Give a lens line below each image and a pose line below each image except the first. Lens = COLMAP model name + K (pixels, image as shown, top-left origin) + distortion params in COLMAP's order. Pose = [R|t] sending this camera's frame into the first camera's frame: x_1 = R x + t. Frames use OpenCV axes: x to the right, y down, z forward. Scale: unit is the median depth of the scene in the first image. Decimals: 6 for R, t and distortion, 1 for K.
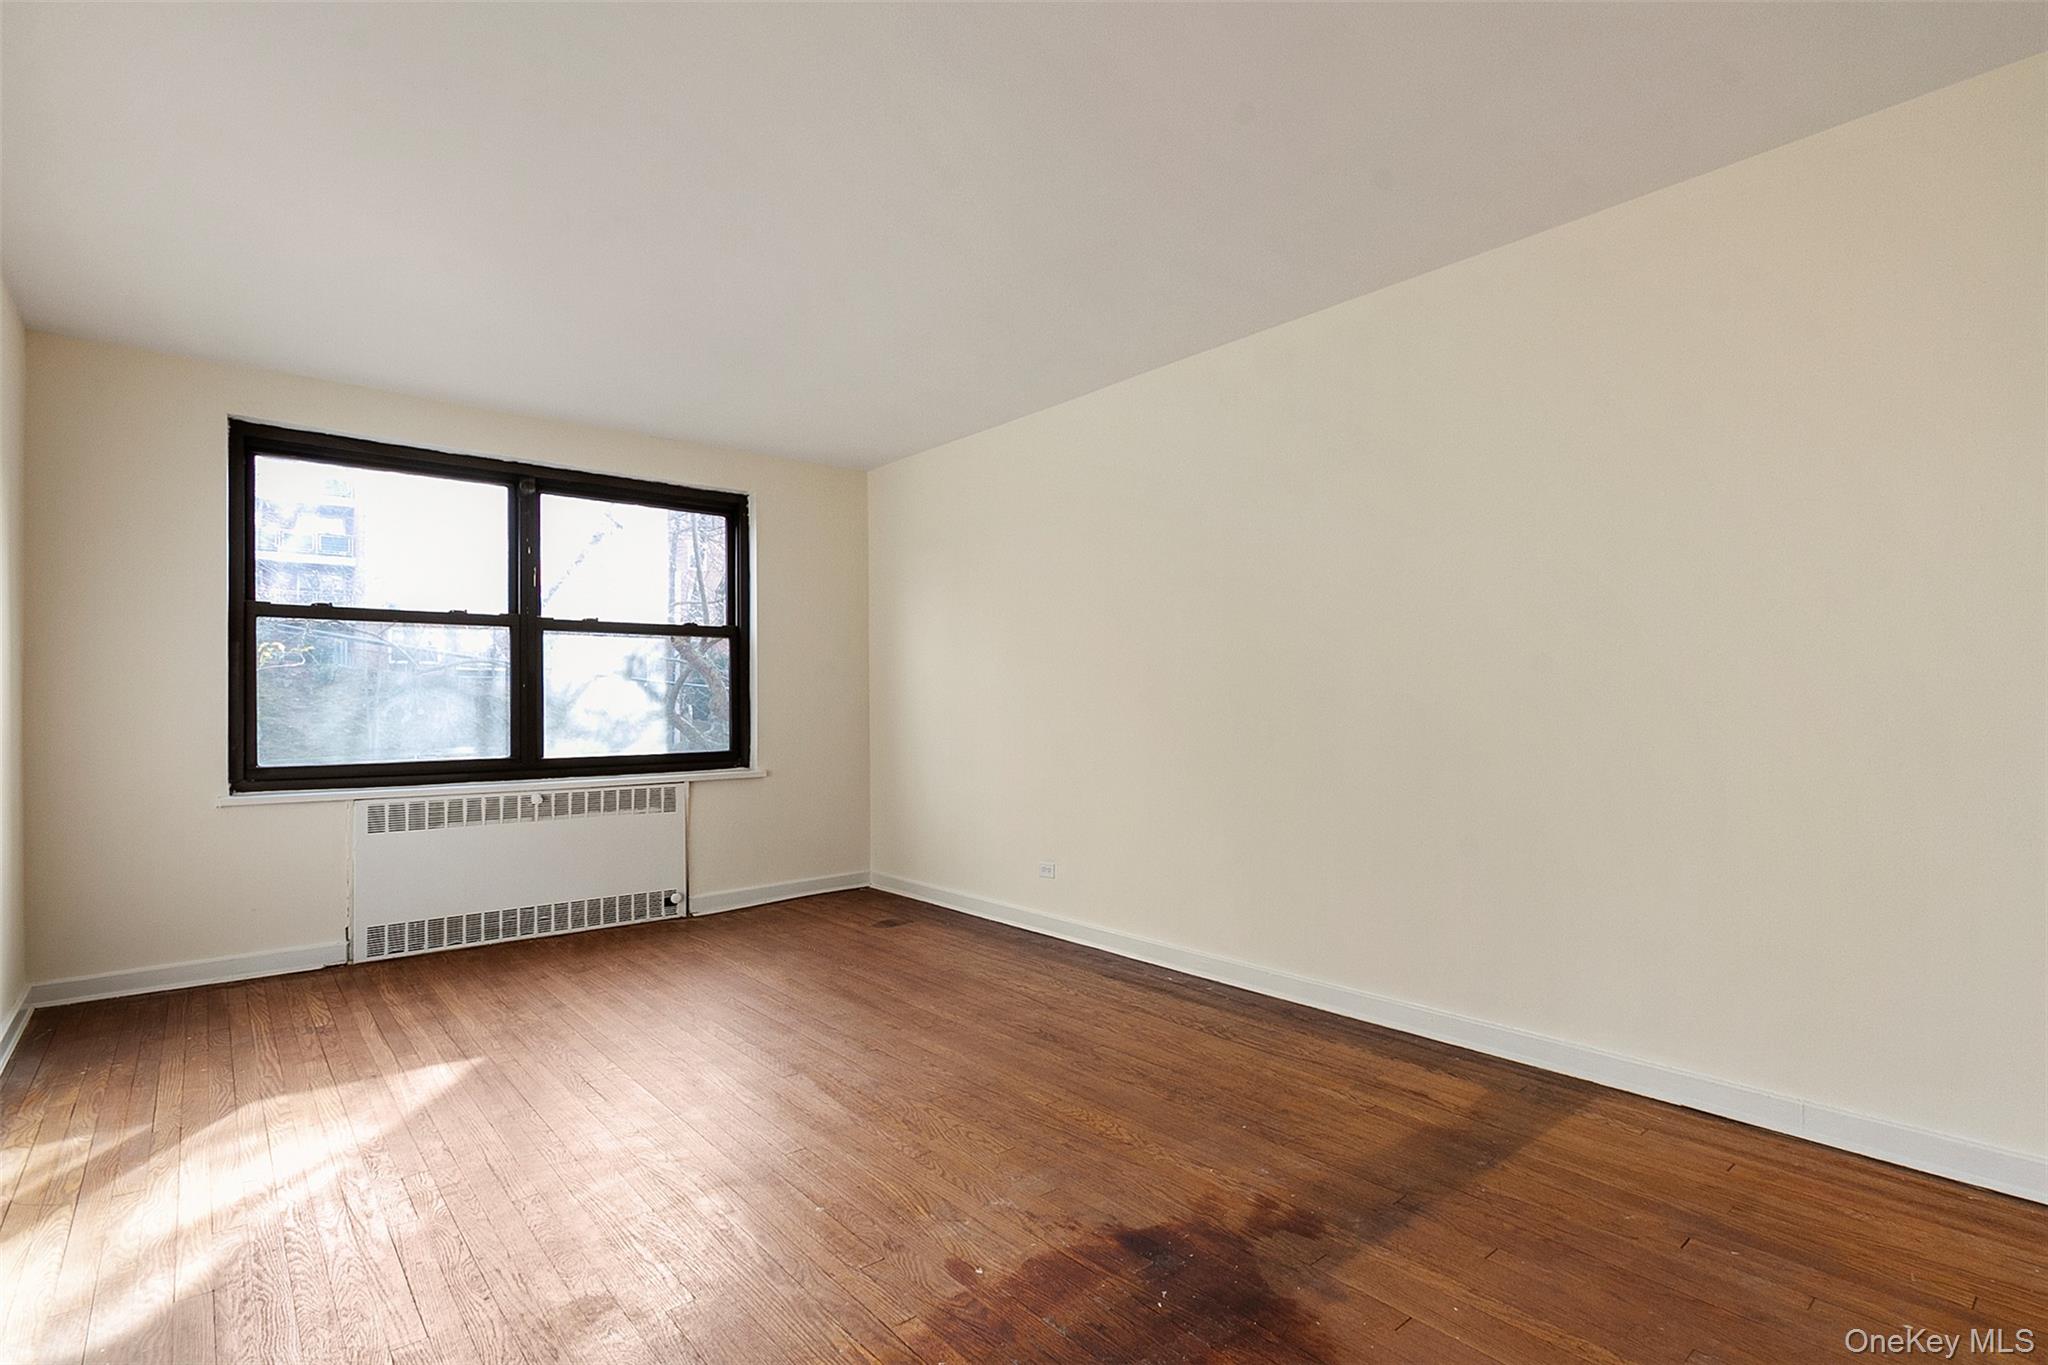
lens RADIAL K [[975.1, 0, 1040.6], [0, 975.1, 705.4], [0, 0, 1]] dist [0.002599, 0.000156]
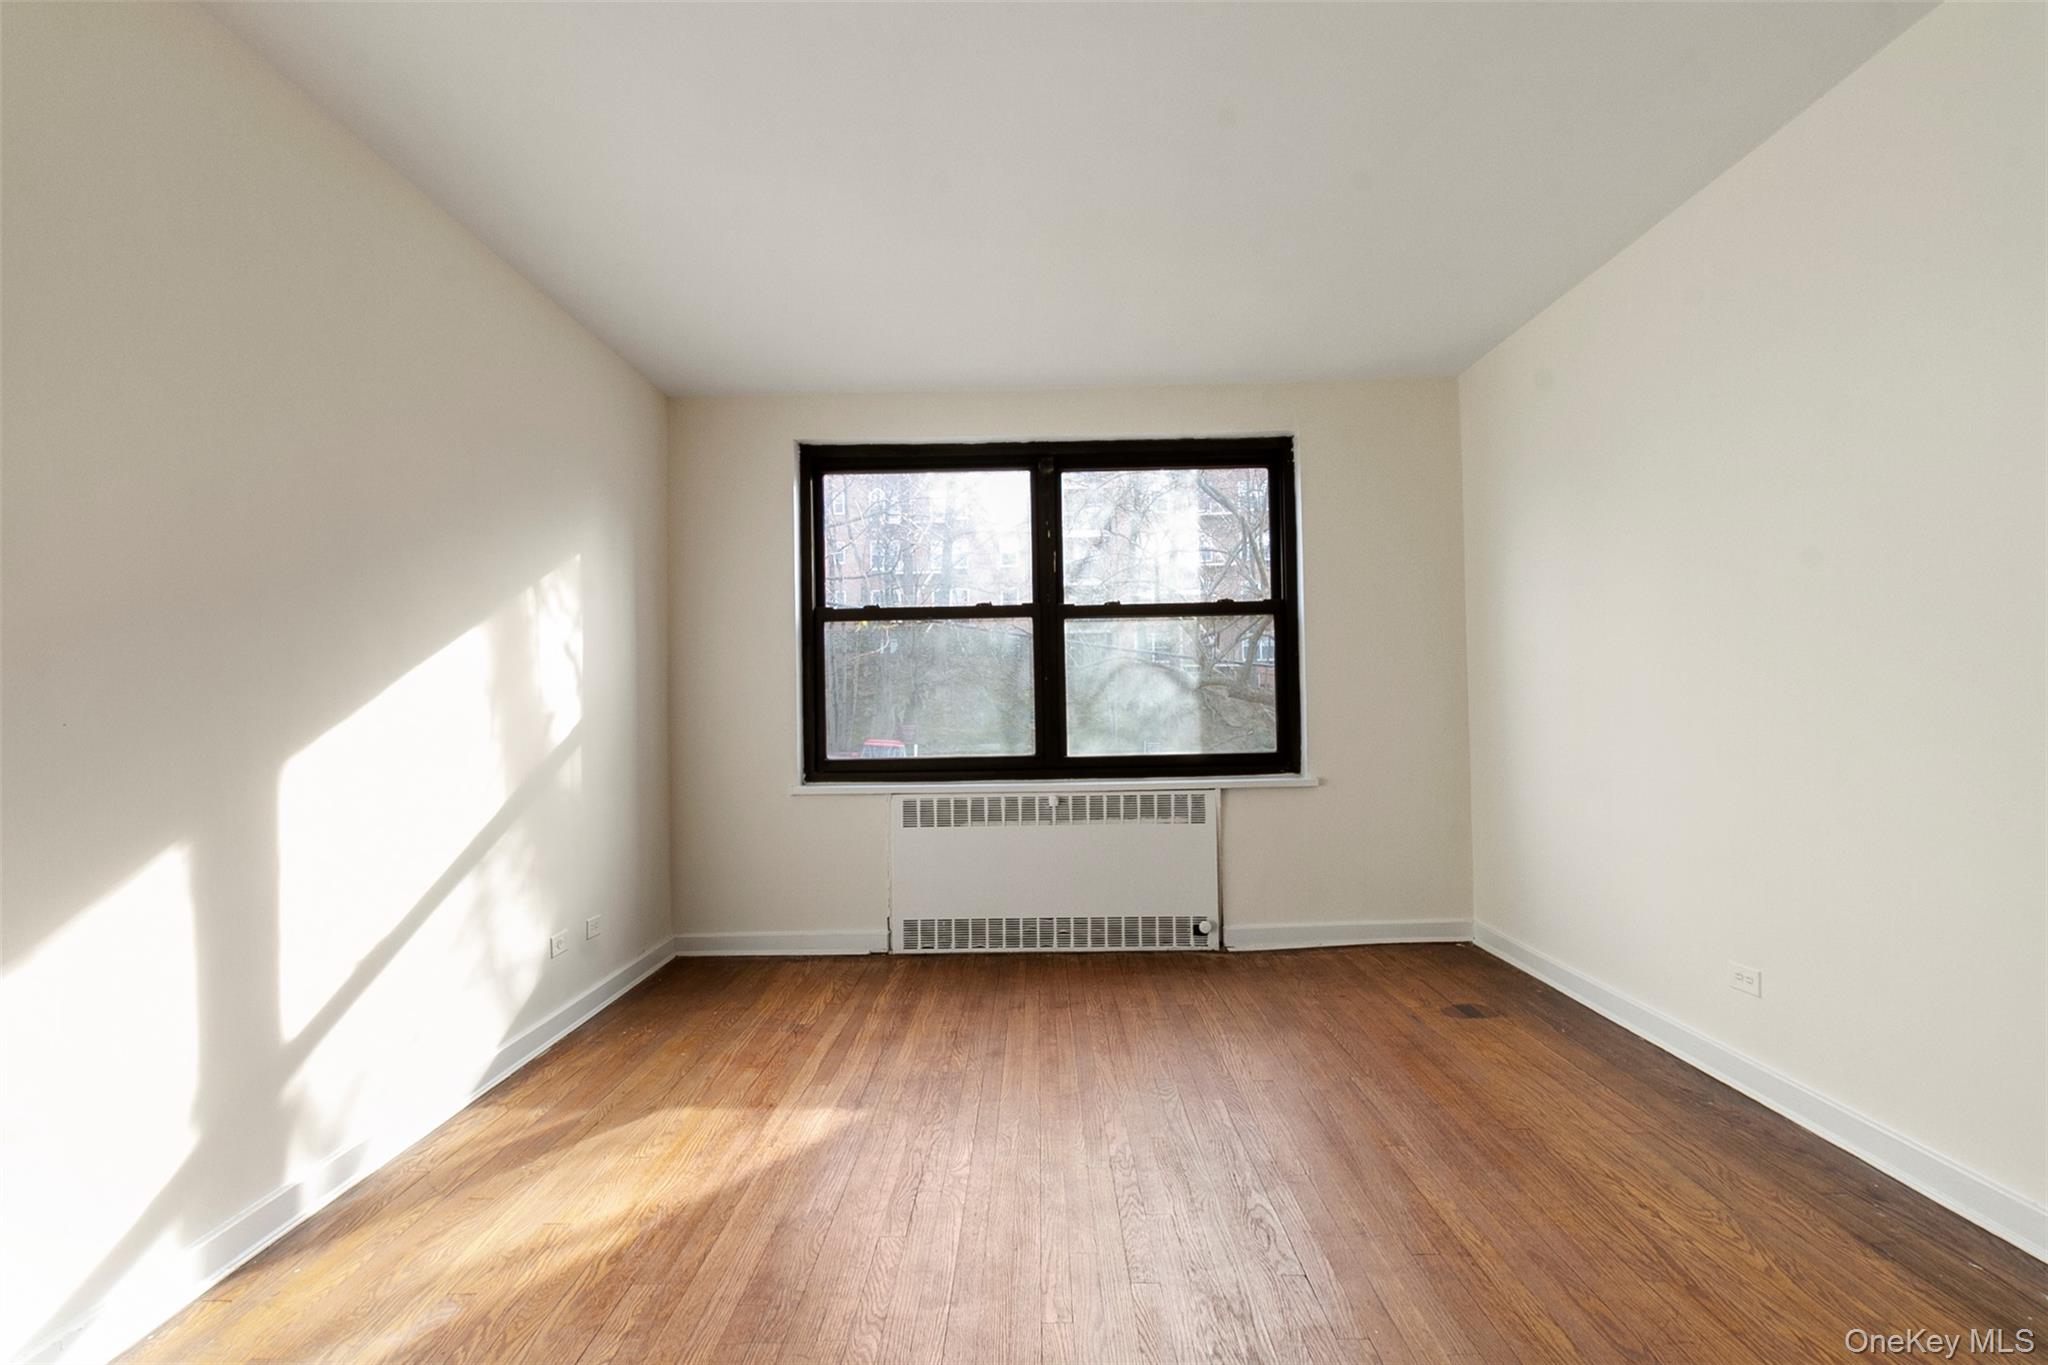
lens RADIAL K [[959.0, 0, 1029.0], [0, 959.0, 689.4], [0, 0, 1]] dist [0.008213, -0.000067]
pose [[0.751199, -0.018338, -0.659820, 0.070349], [0.014272, 0.999832, -0.011538, 0.000465], [0.659921, -0.000750, 0.751335, 0.318689]]
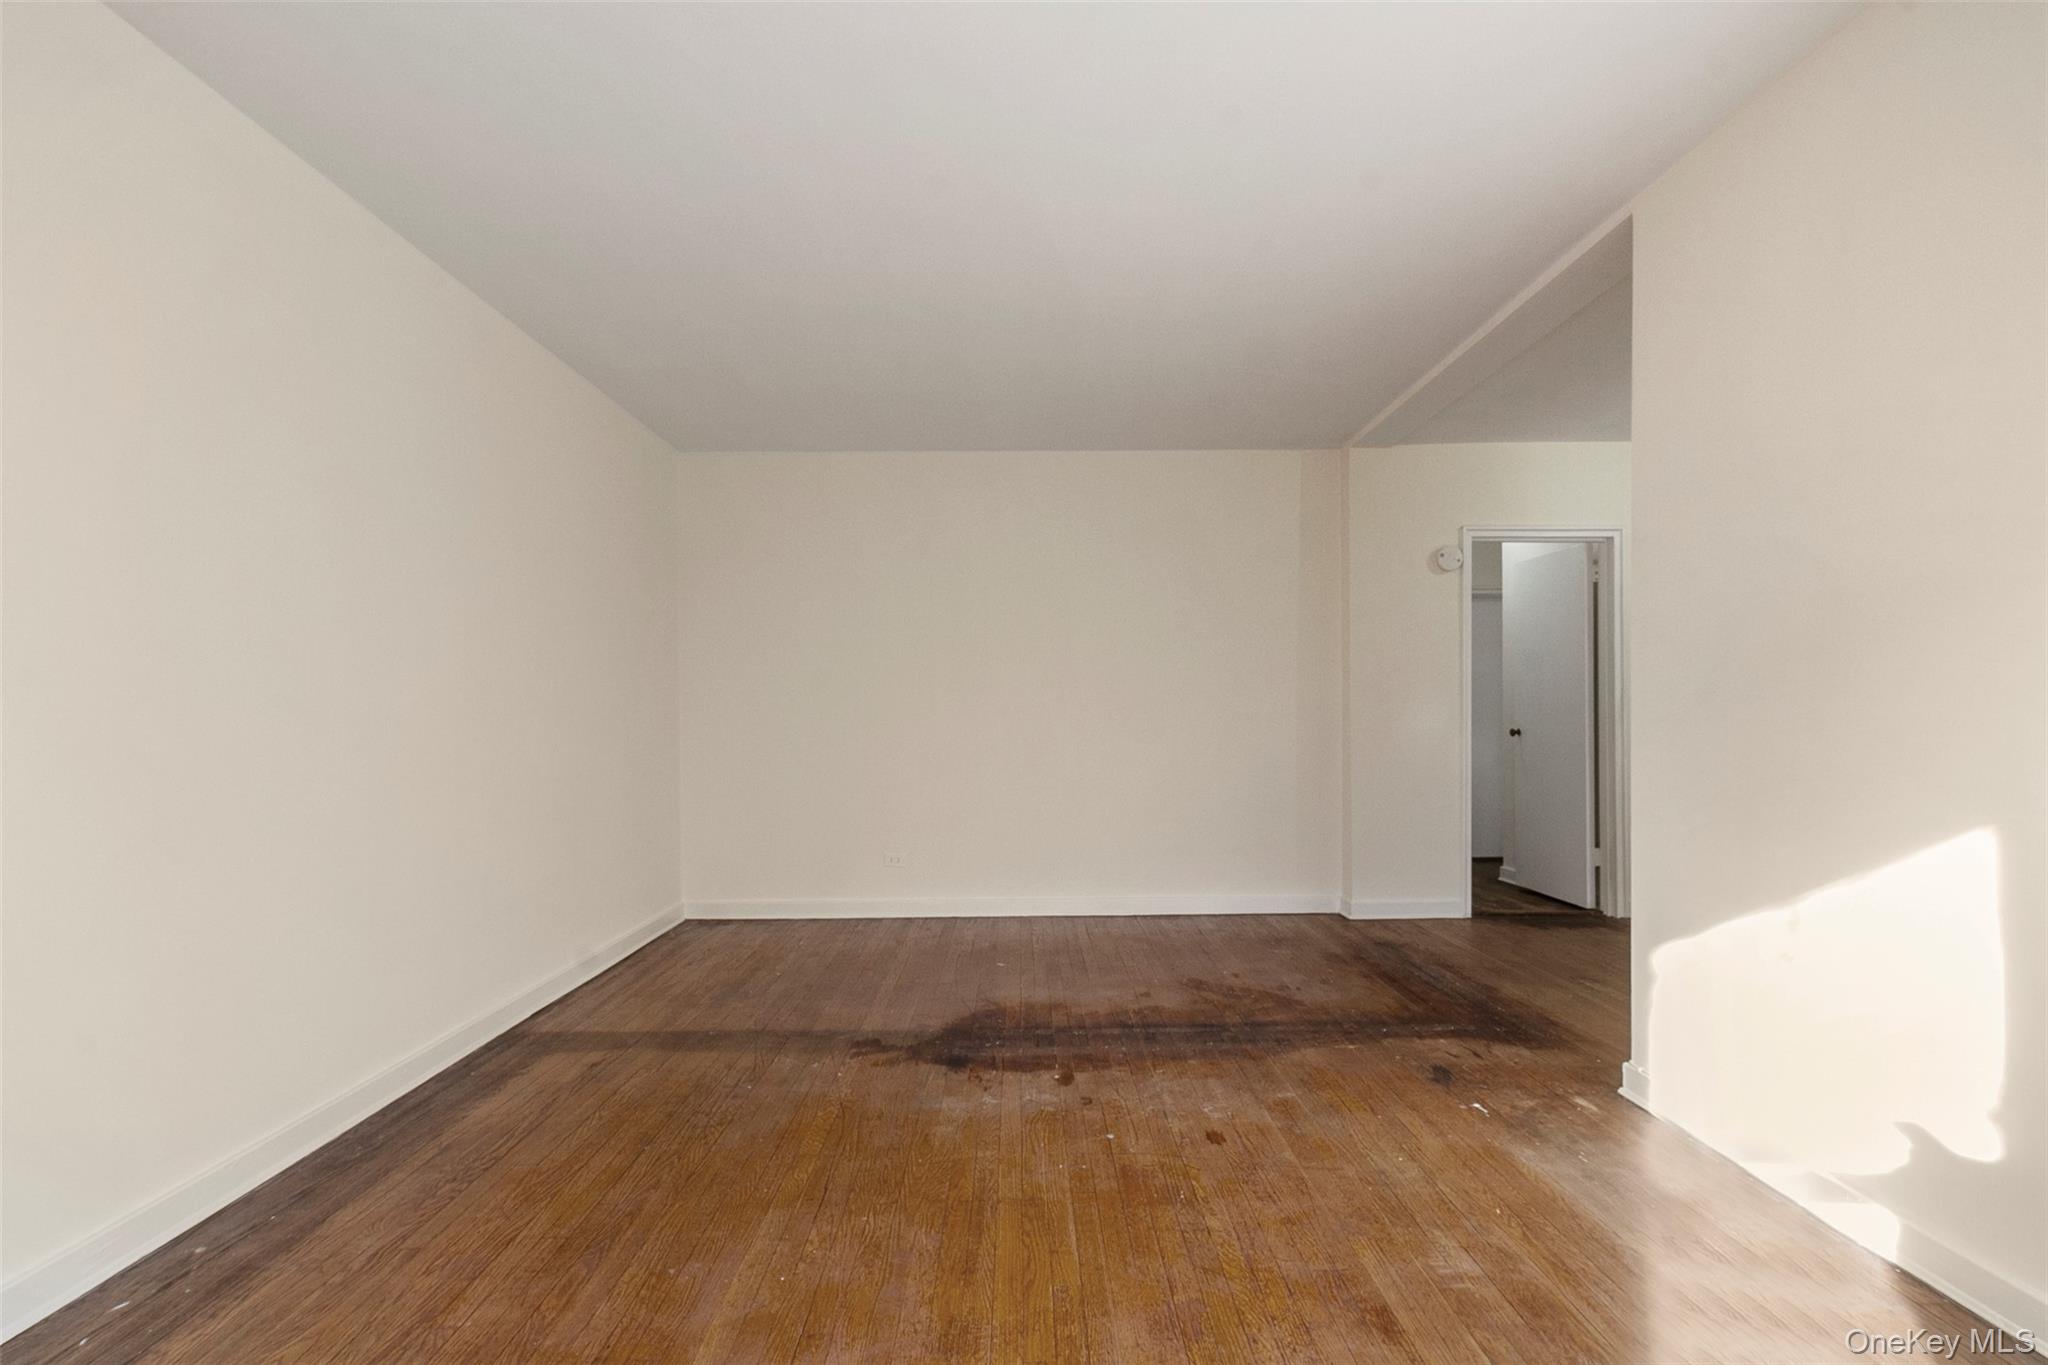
lens RADIAL K [[959.0, 0, 1029.0], [0, 959.0, 689.4], [0, 0, 1]] dist [0.008213, -0.000067]
pose [[-0.763584, 0.027515, 0.645122, -0.443036], [0.011333, 0.999509, -0.029216, 0.004214], [-0.645609, -0.014997, -0.763521, 0.947994]]
